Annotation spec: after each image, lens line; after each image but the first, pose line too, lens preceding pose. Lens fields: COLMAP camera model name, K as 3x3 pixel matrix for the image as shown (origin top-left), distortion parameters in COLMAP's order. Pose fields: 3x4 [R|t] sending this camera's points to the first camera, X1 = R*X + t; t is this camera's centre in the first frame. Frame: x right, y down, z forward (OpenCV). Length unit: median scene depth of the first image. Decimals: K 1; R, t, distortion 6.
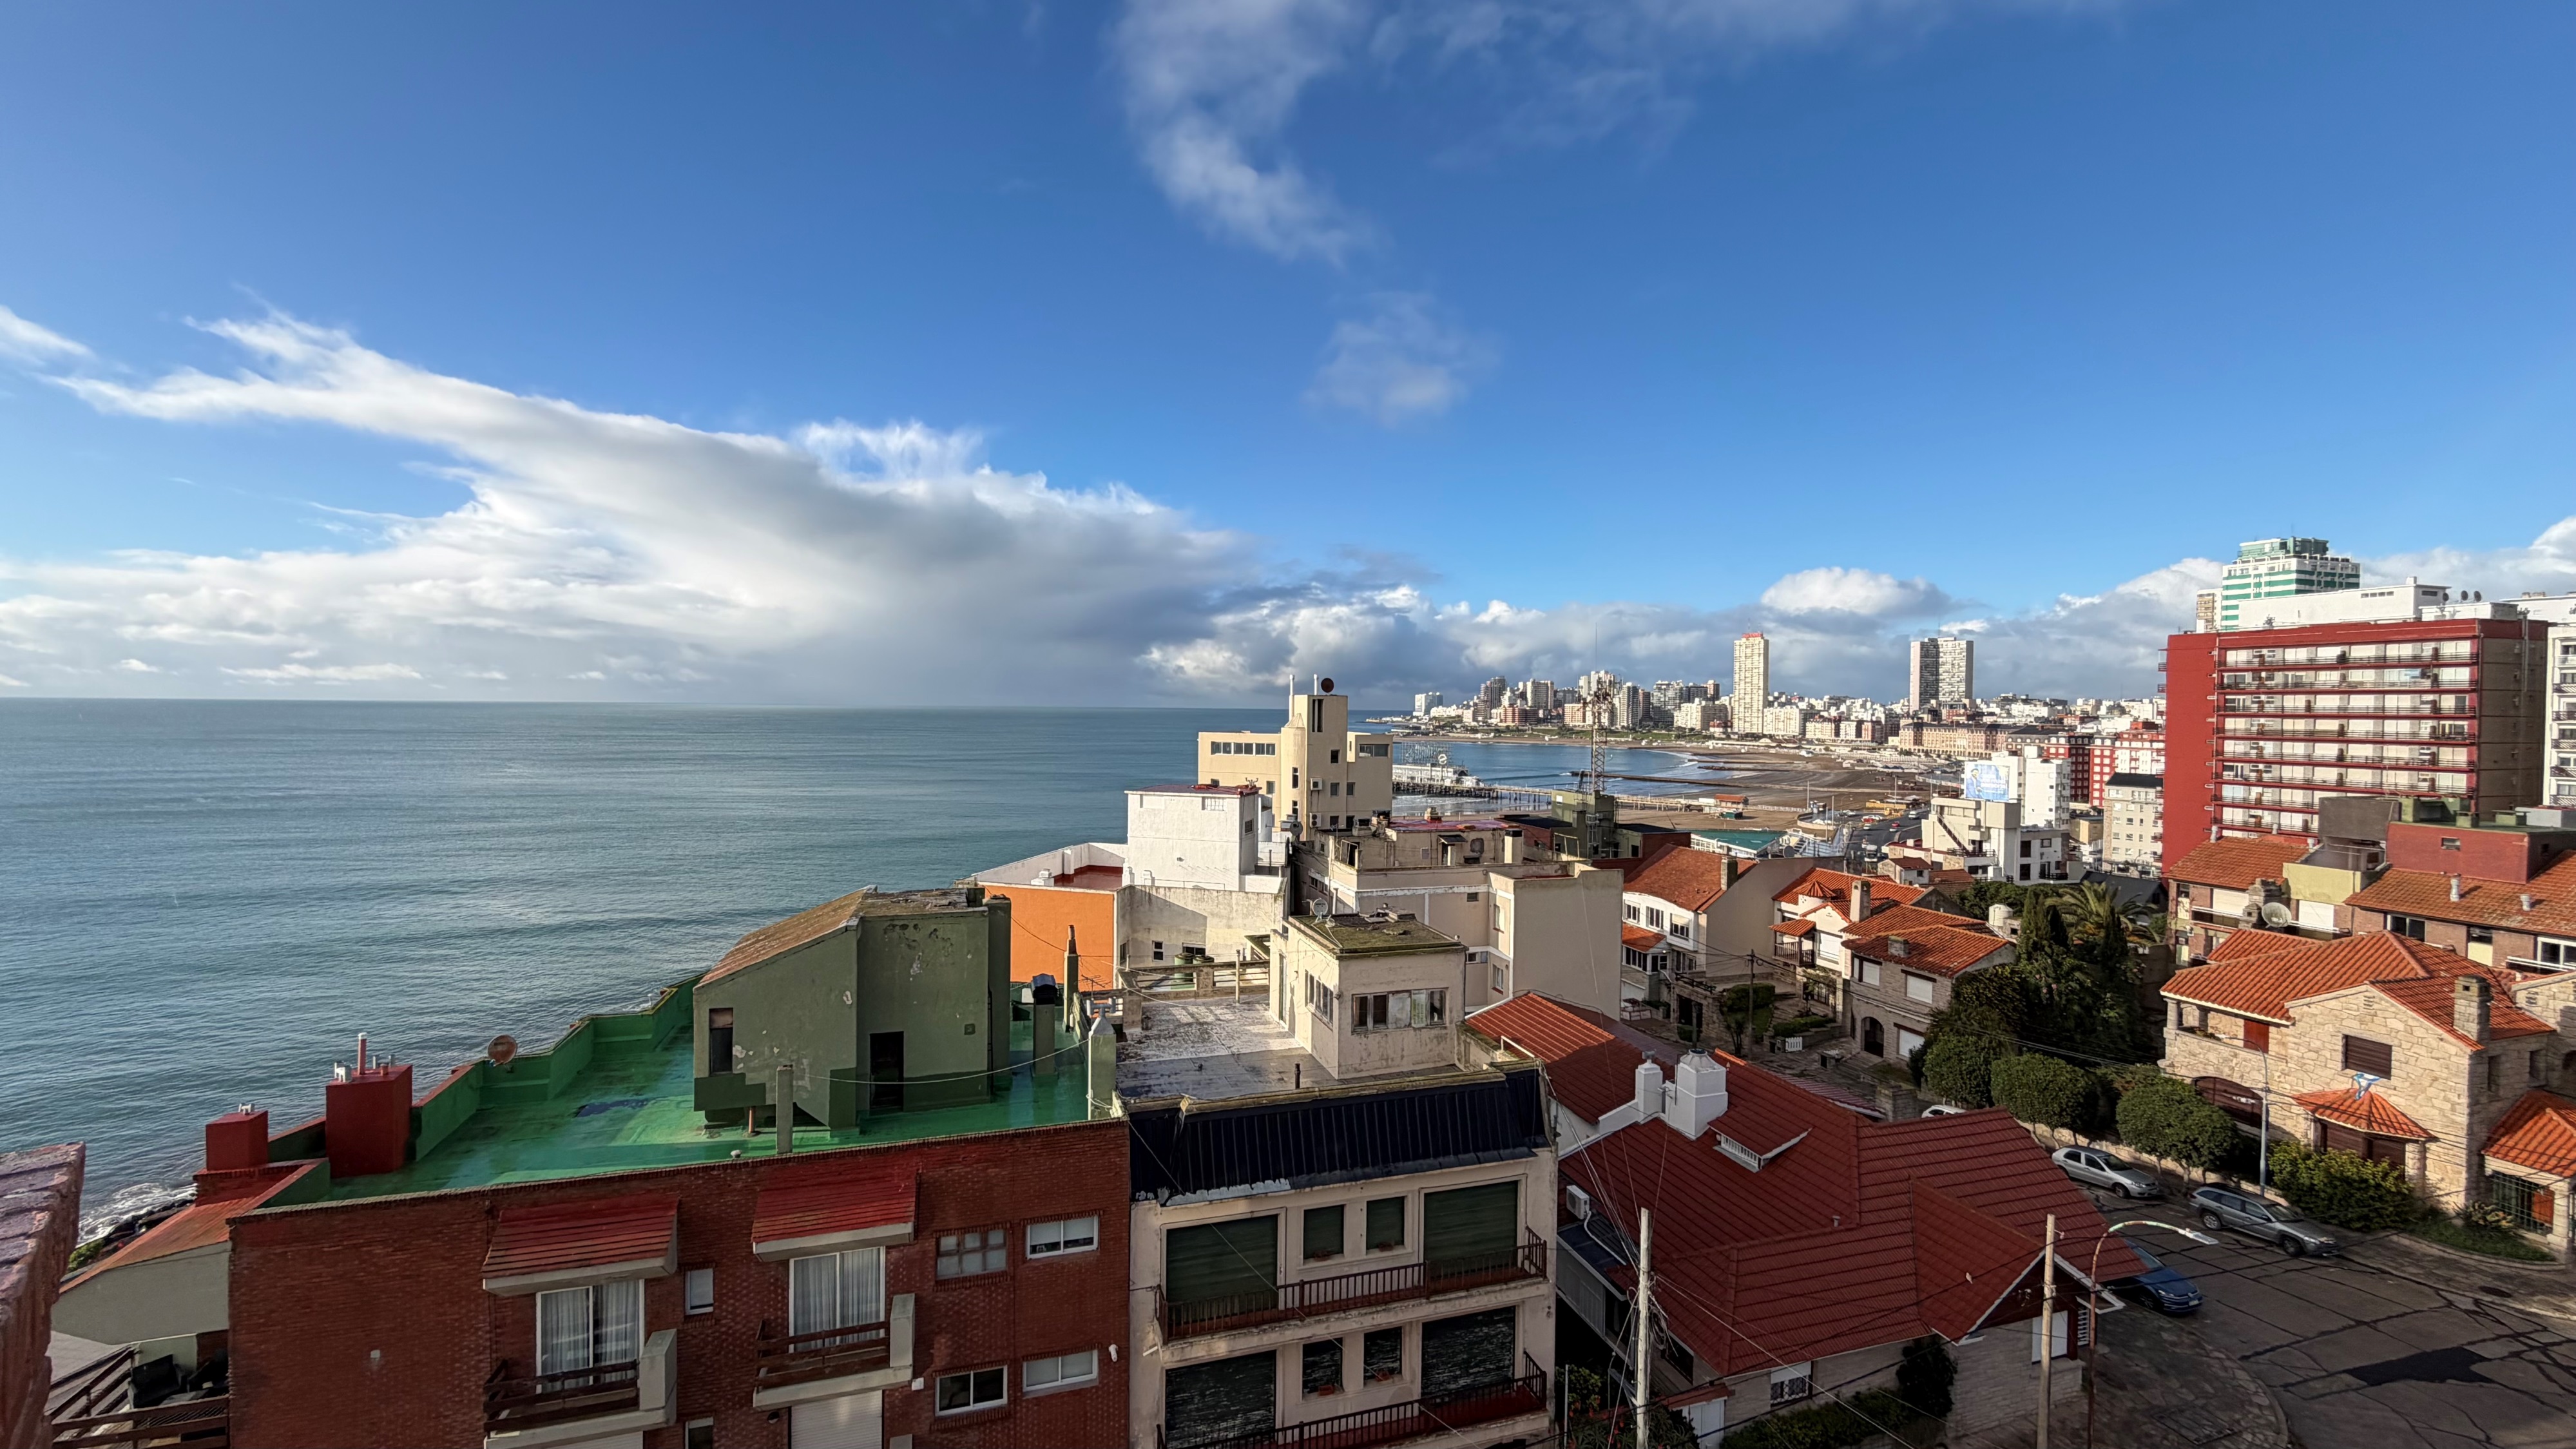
lens RADIAL K [[1027.2, 0, 1282.6], [0, 1027.2, 725.3], [0, 0, 1]] dist [-0.000461, 0.000076]
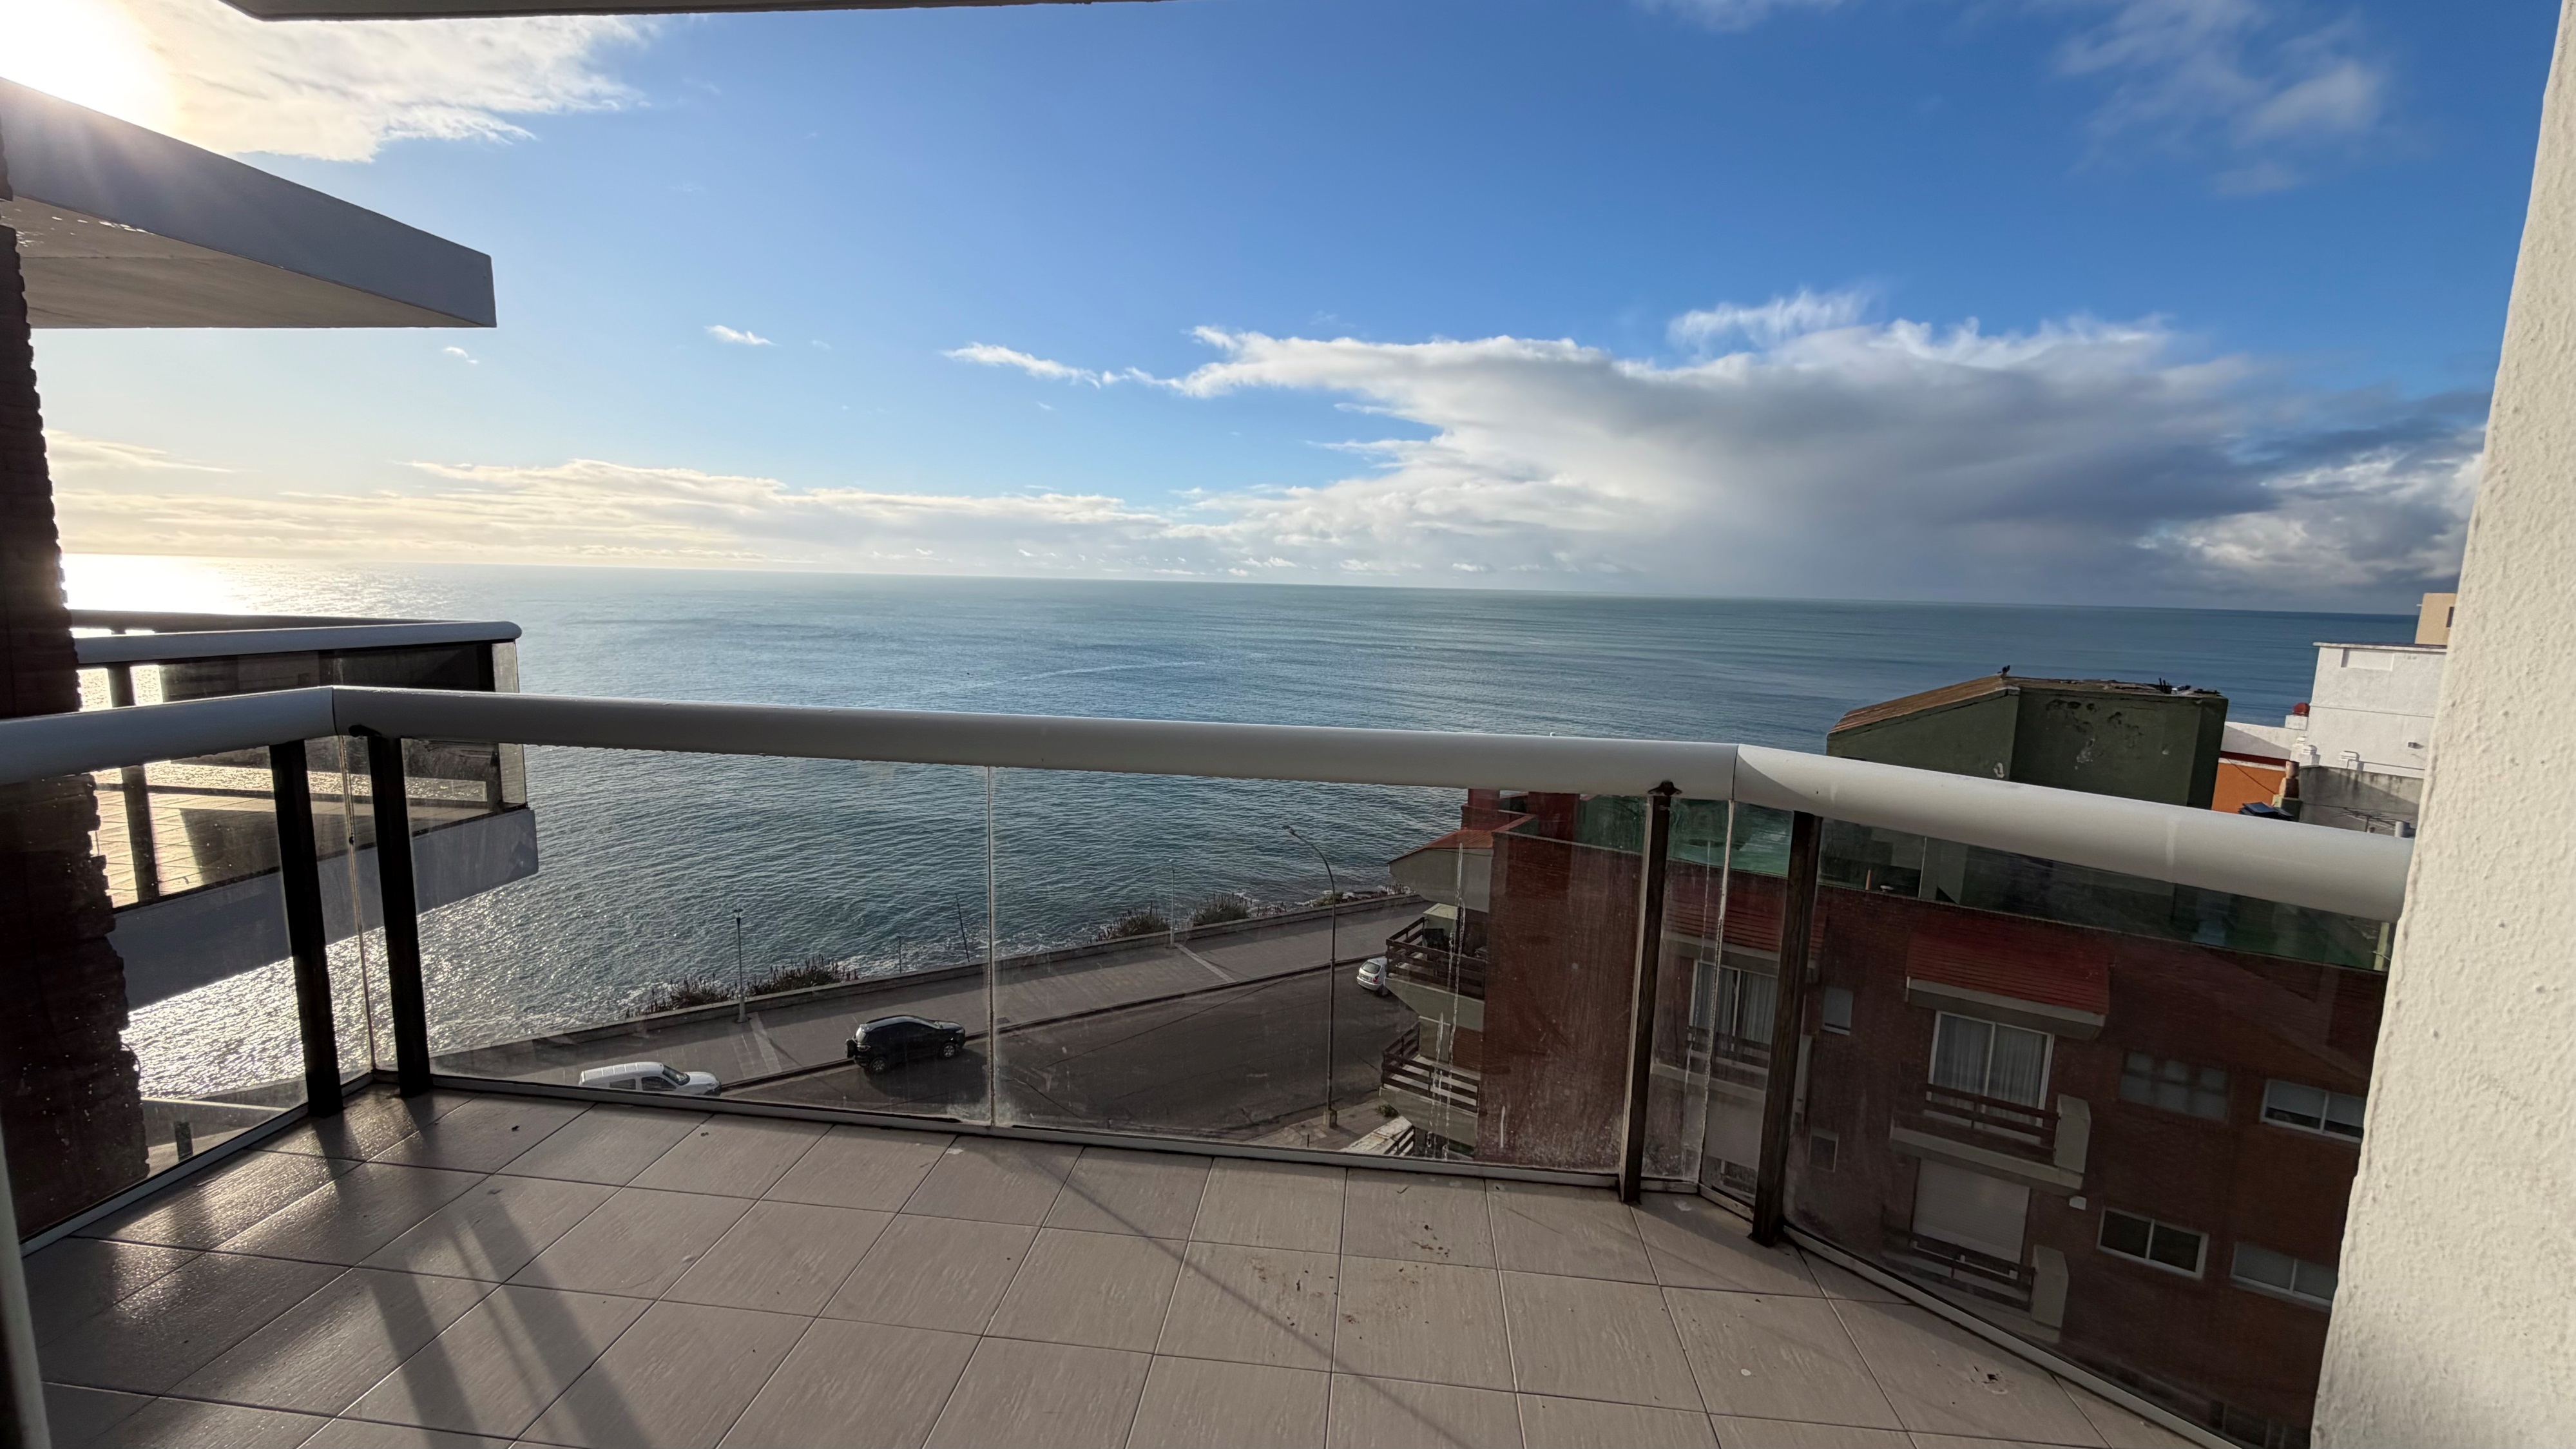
lens RADIAL K [[1022.6, 0, 1287.3], [0, 1022.6, 738.1], [0, 0, 1]] dist [0.001039, 0.000153]
pose [[0.641283, 0.122933, -0.757393, -0.056255], [-0.034770, 0.990724, 0.131365, 0.052087], [0.766517, -0.057907, 0.639609, -0.012233]]
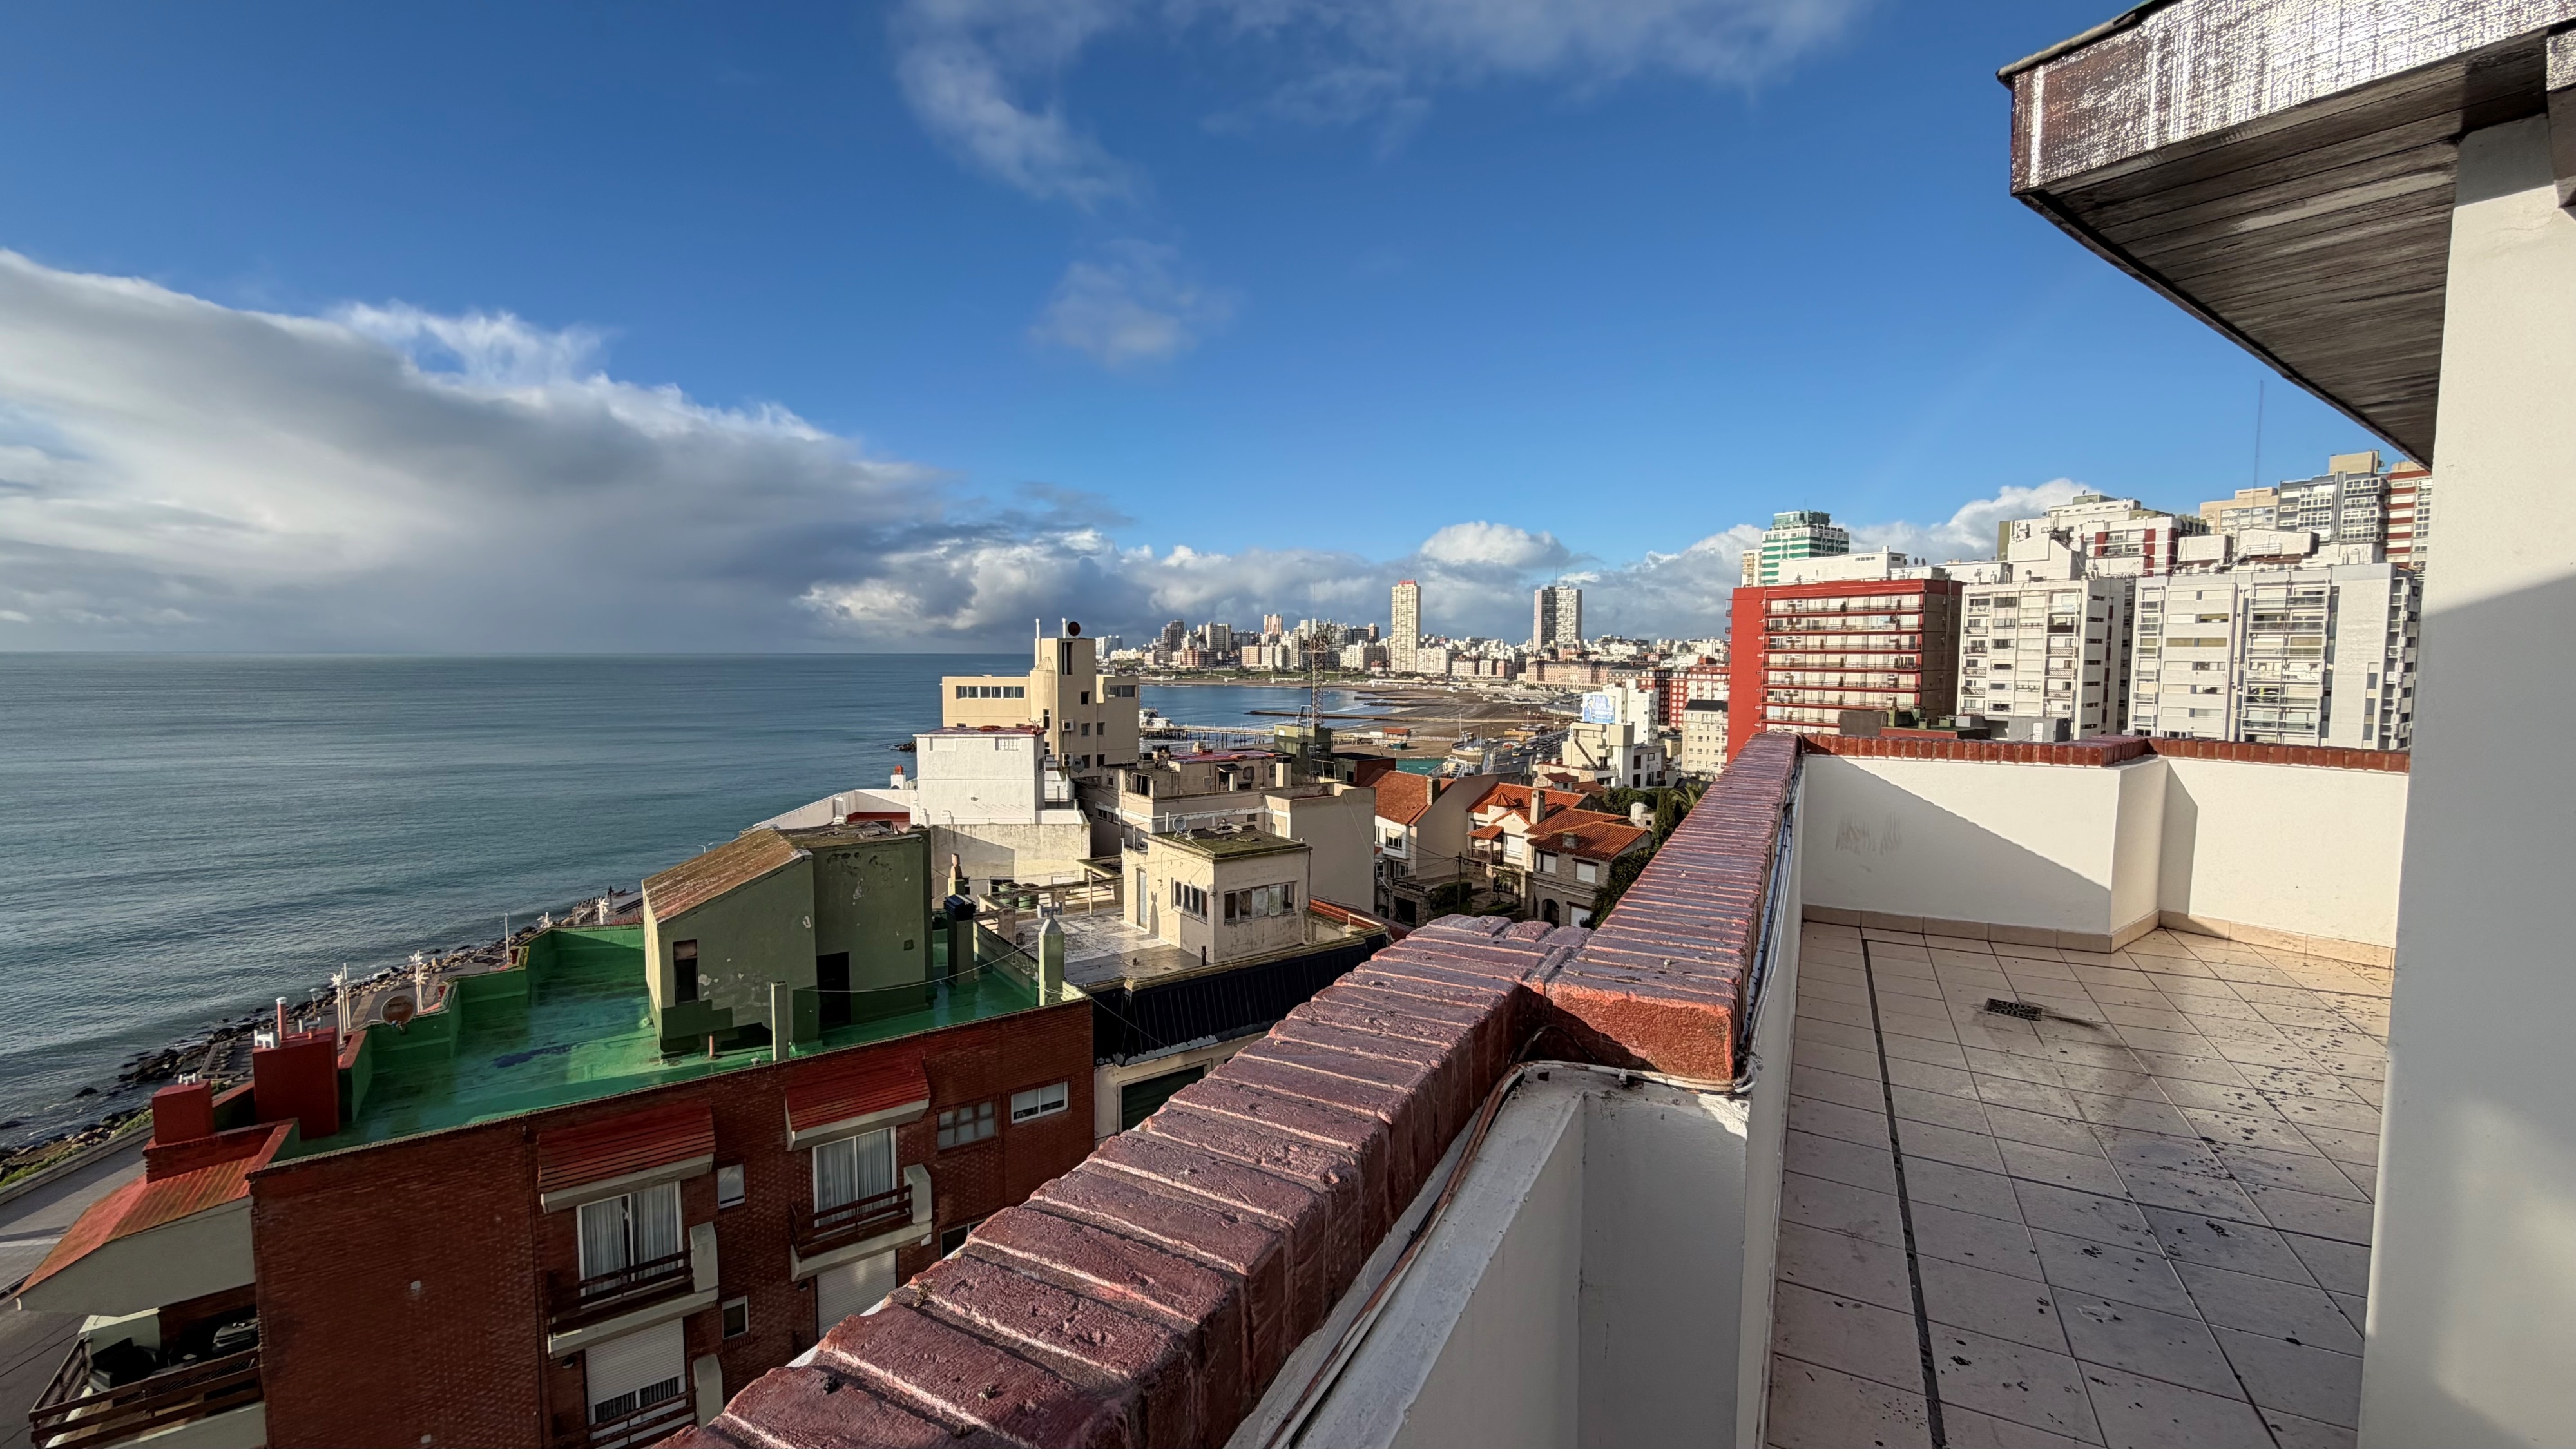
lens RADIAL K [[1027.2, 0, 1282.6], [0, 1027.2, 725.3], [0, 0, 1]] dist [-0.000461, 0.000076]
pose [[0.951462, -0.029544, 0.306344, -0.098610], [0.012554, 0.998279, 0.057282, 0.001491], [-0.307509, -0.050656, 0.950196, -0.059341]]
